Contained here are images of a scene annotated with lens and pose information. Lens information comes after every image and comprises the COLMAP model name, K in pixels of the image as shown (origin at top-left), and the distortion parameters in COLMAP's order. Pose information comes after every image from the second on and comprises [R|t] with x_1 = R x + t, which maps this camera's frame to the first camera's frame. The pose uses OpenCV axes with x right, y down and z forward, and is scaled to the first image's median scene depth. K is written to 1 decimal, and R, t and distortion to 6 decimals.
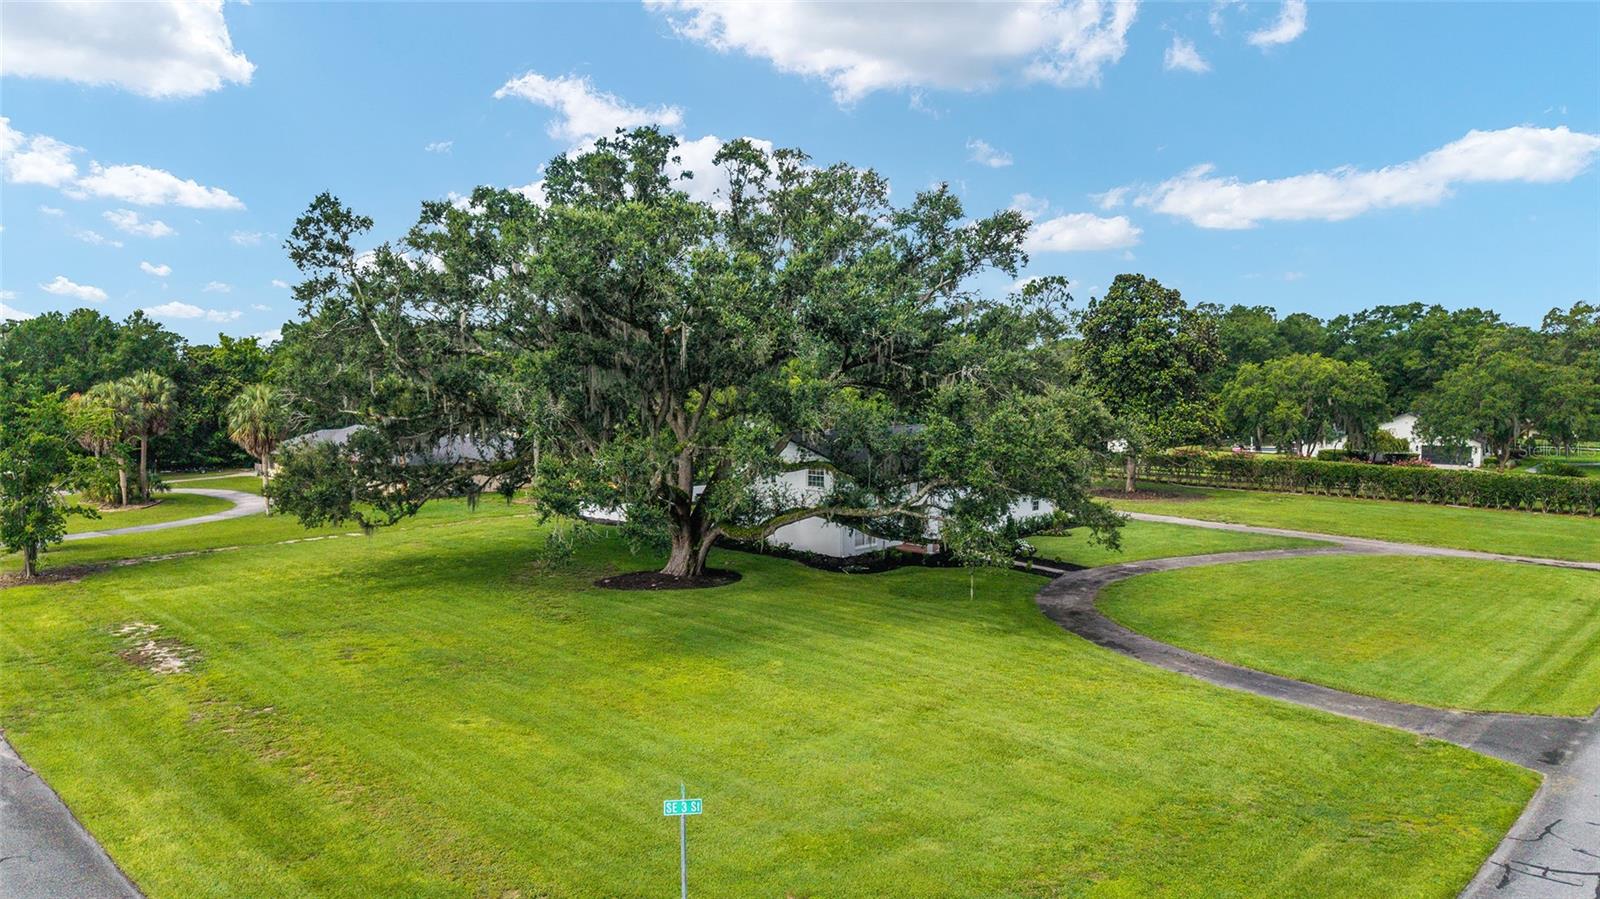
lens RADIAL K [[1077.4, 0, 799.5], [0, 1077.4, 447.5], [0, 0, 1]] dist [0.027513, -0.039816]
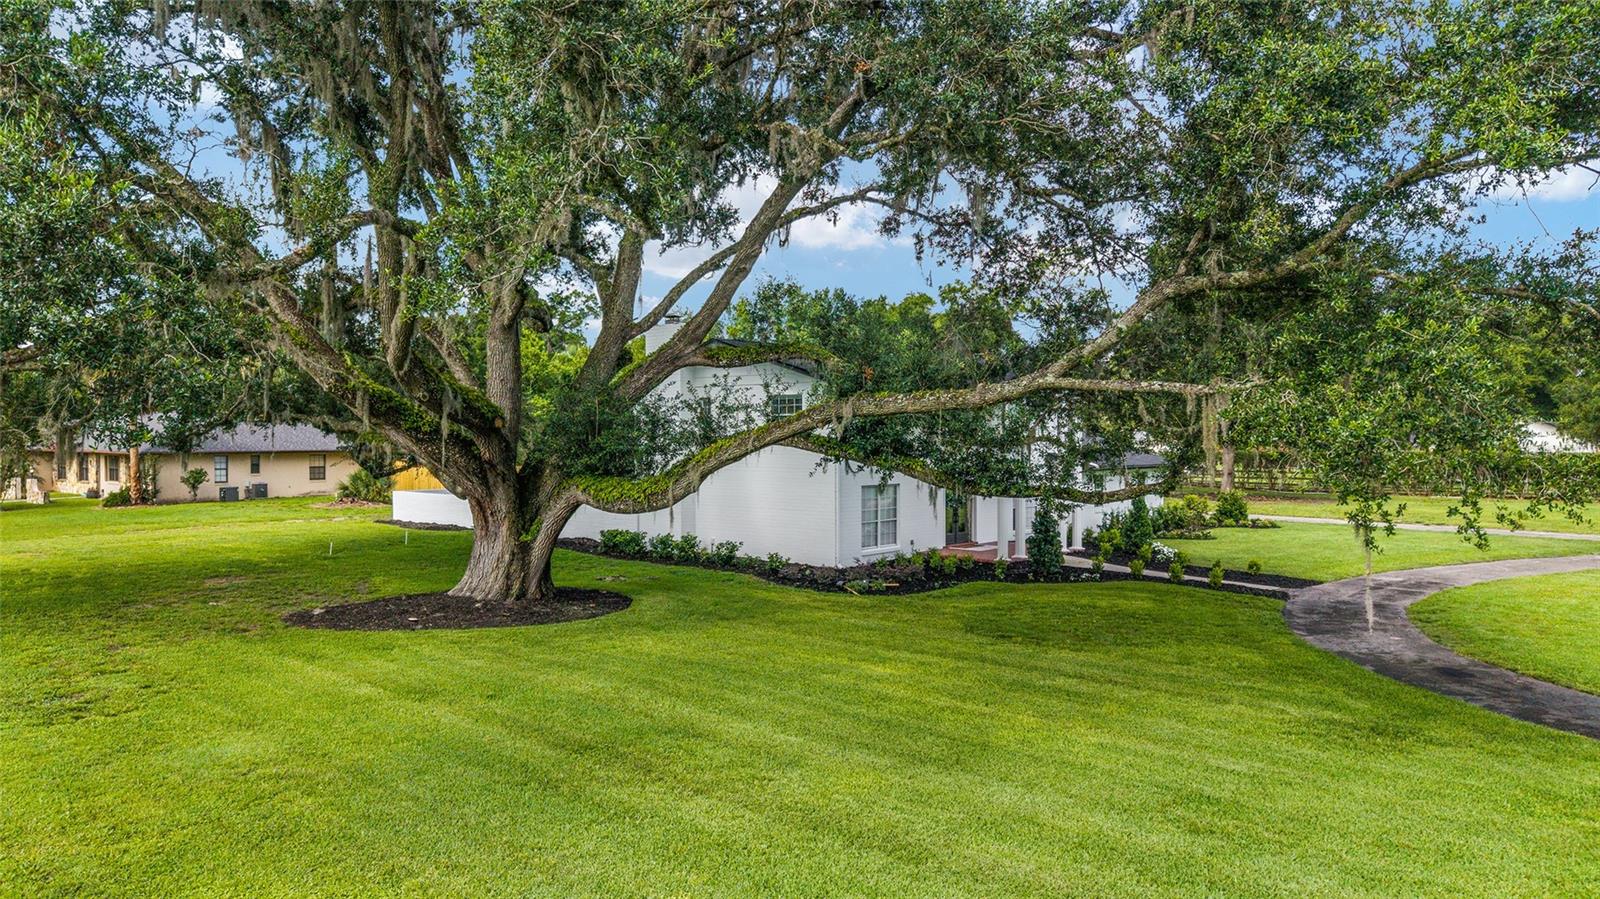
lens RADIAL K [[1077.4, 0, 802.7], [0, 1077.4, 451.3], [0, 0, 1]] dist [0.027513, -0.039816]
pose [[0.998814, -0.001696, 0.048656, -0.003044], [0.004123, 0.998750, -0.049805, 0.083028], [-0.048510, 0.049946, 0.997573, 0.561702]]
